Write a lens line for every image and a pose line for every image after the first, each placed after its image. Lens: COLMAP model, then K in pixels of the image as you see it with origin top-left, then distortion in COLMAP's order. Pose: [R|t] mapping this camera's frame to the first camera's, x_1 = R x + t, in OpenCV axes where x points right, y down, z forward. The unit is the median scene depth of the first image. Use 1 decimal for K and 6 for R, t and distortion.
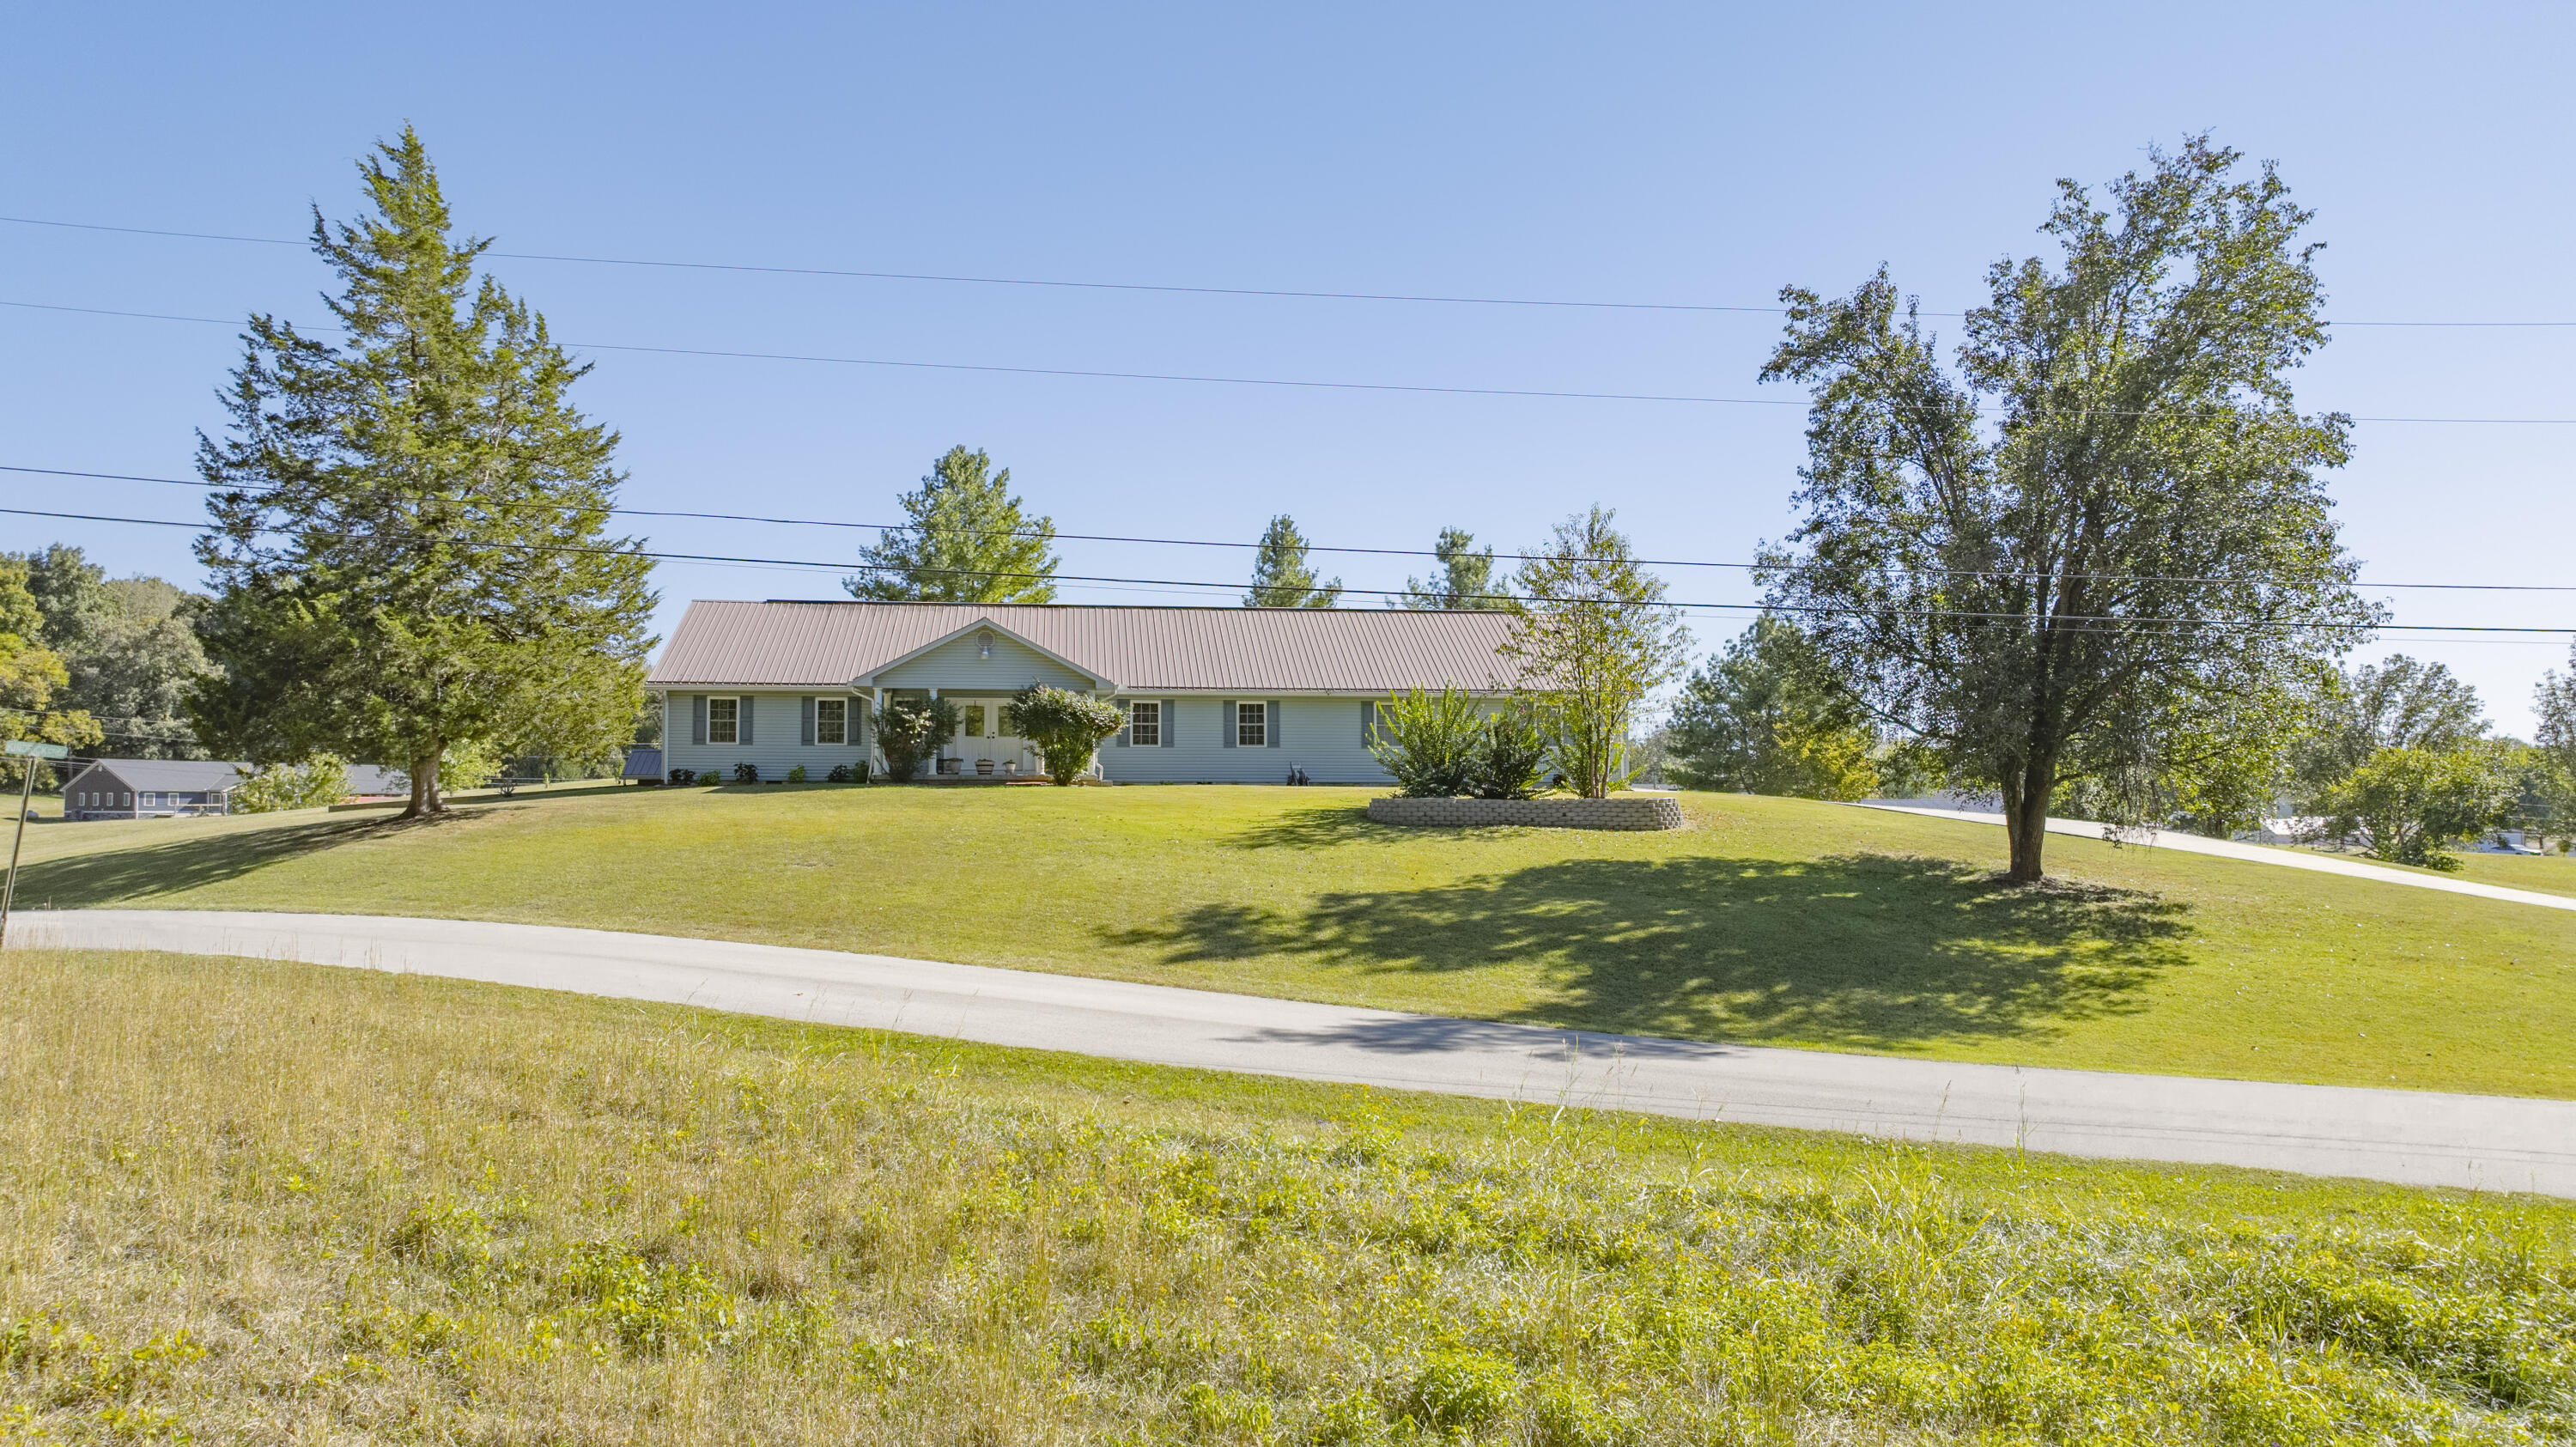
lens RADIAL K [[1813.4, 0, 1328.9], [0, 1813.4, 778.8], [0, 0, 1]] dist [-0.037101, 0.032507]
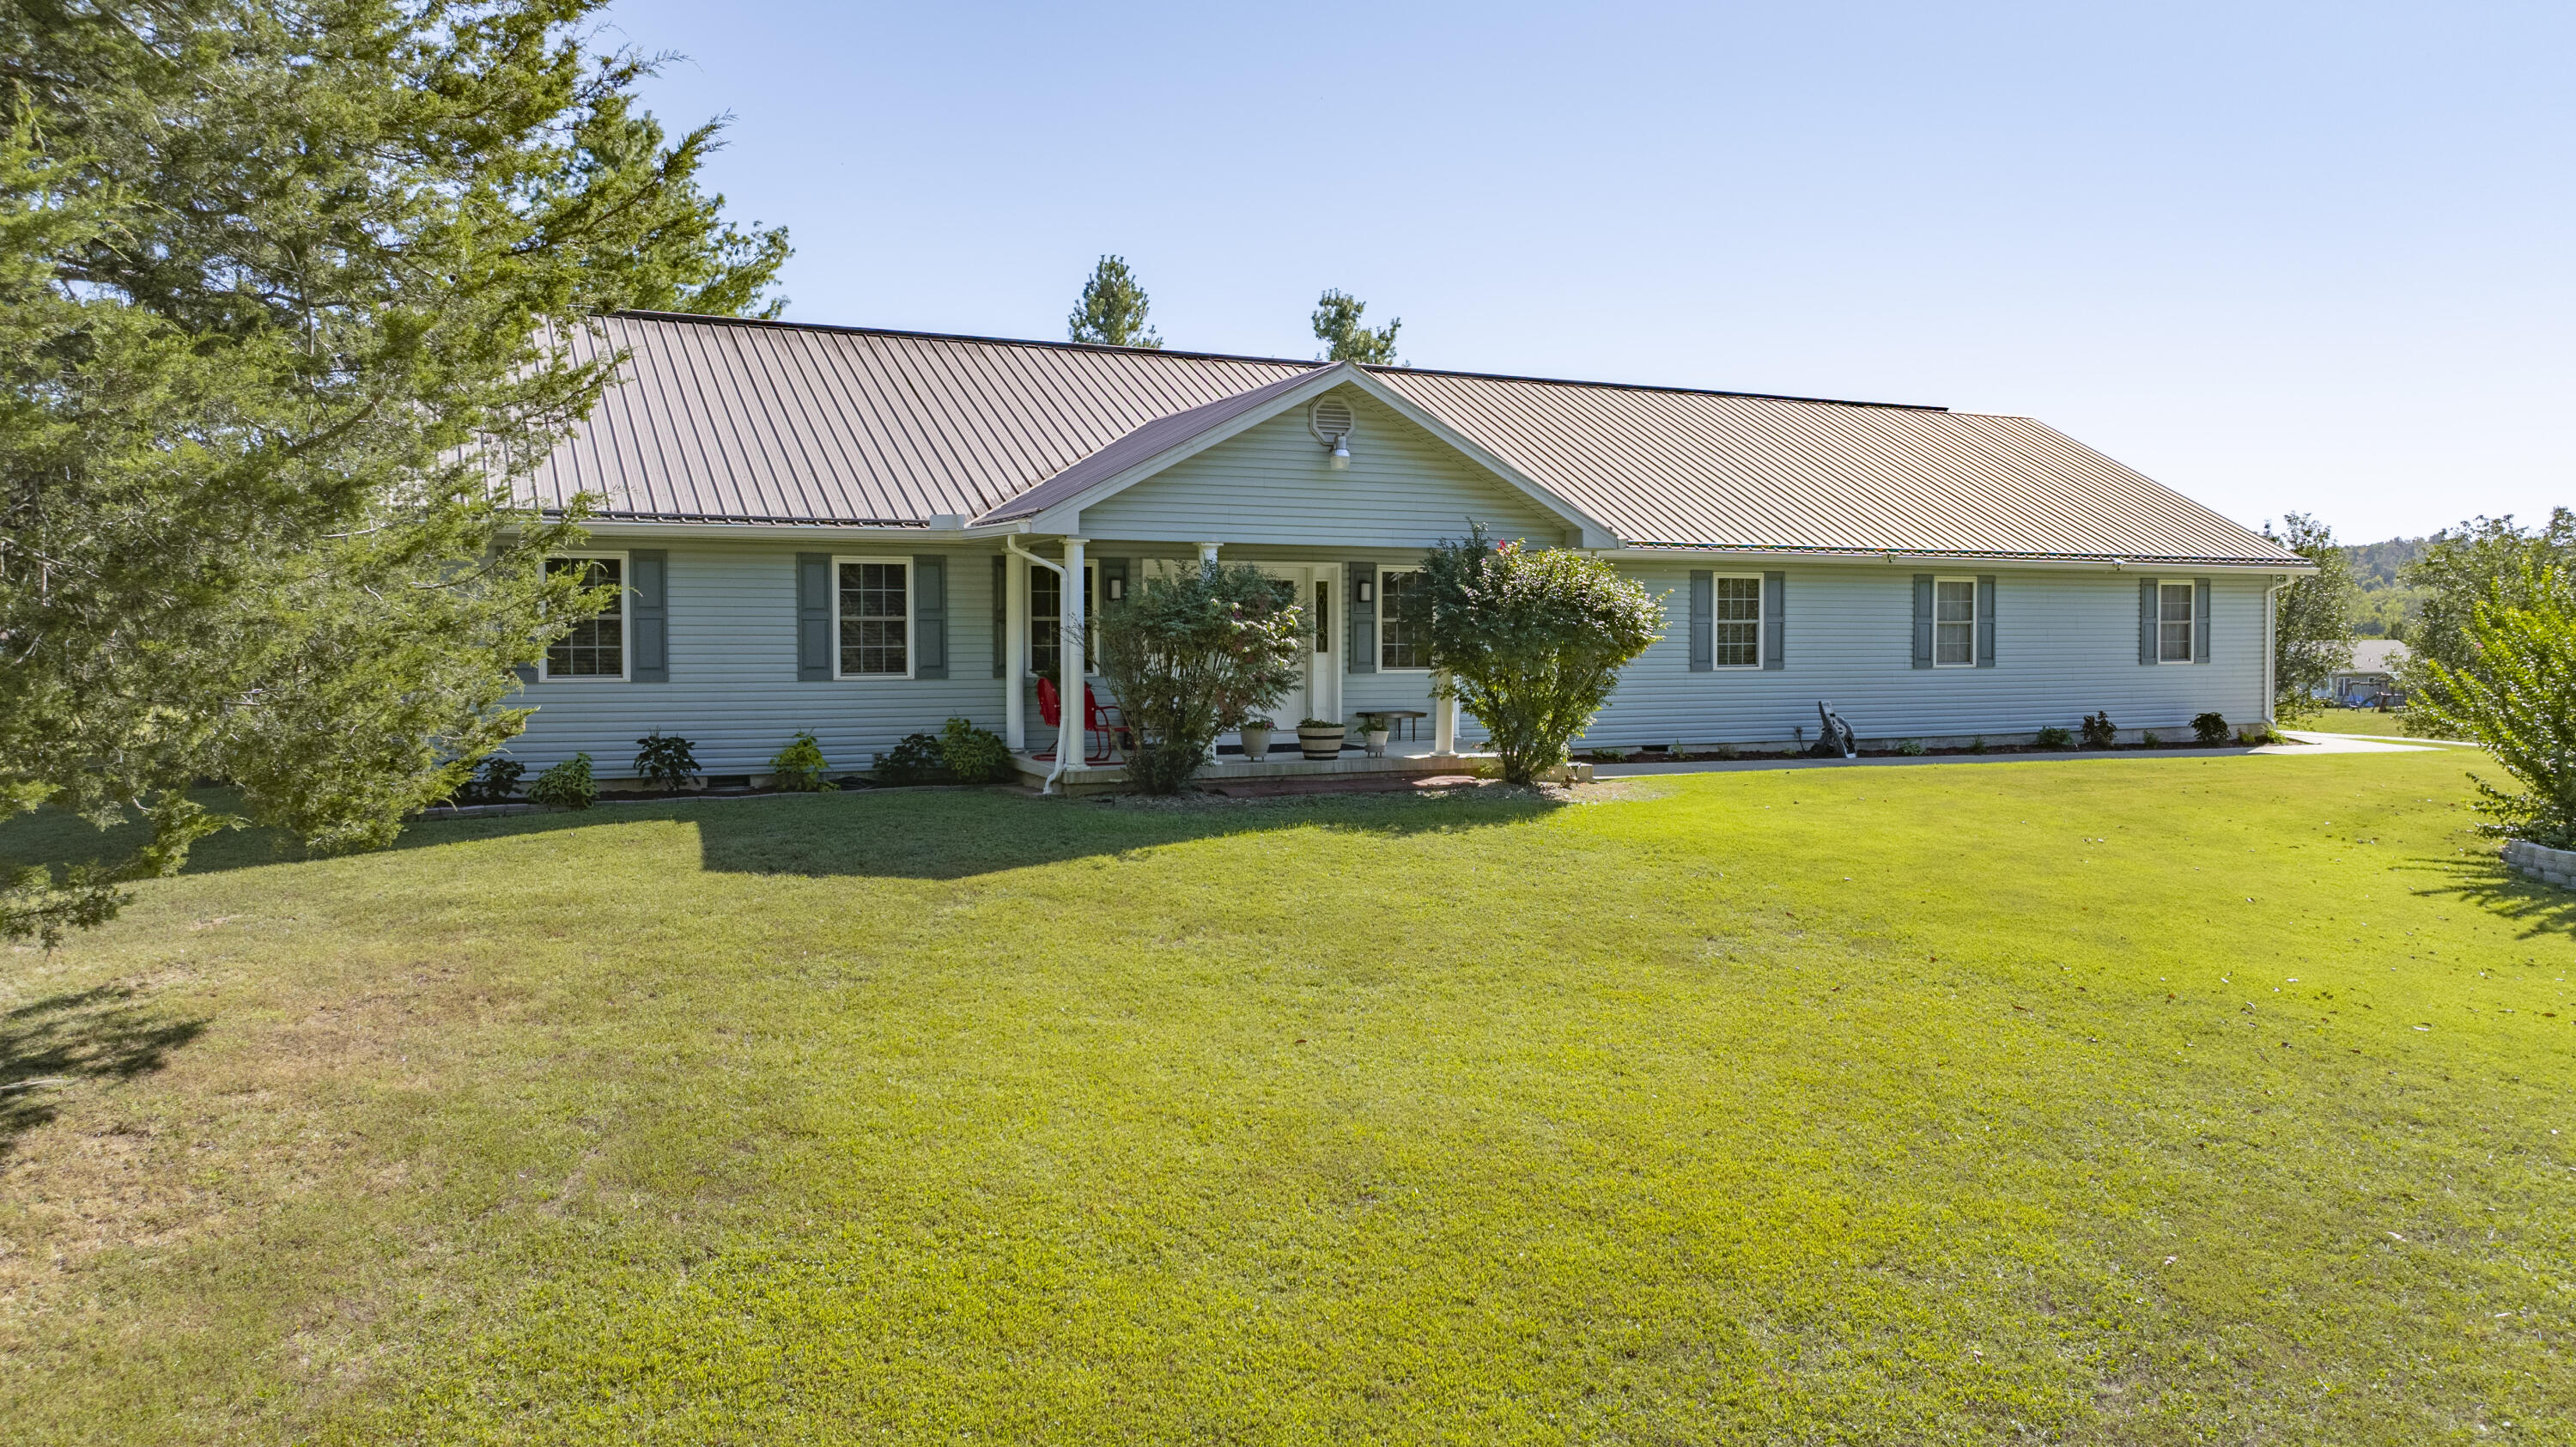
lens RADIAL K [[1813.4, 0, 1298.3], [0, 1813.4, 719.4], [0, 0, 1]] dist [-0.037101, 0.032507]
pose [[0.952105, -0.014447, 0.305430, -0.317308], [-0.007083, 0.997573, 0.069264, -0.038594], [-0.305690, -0.068110, 0.949692, 0.623435]]
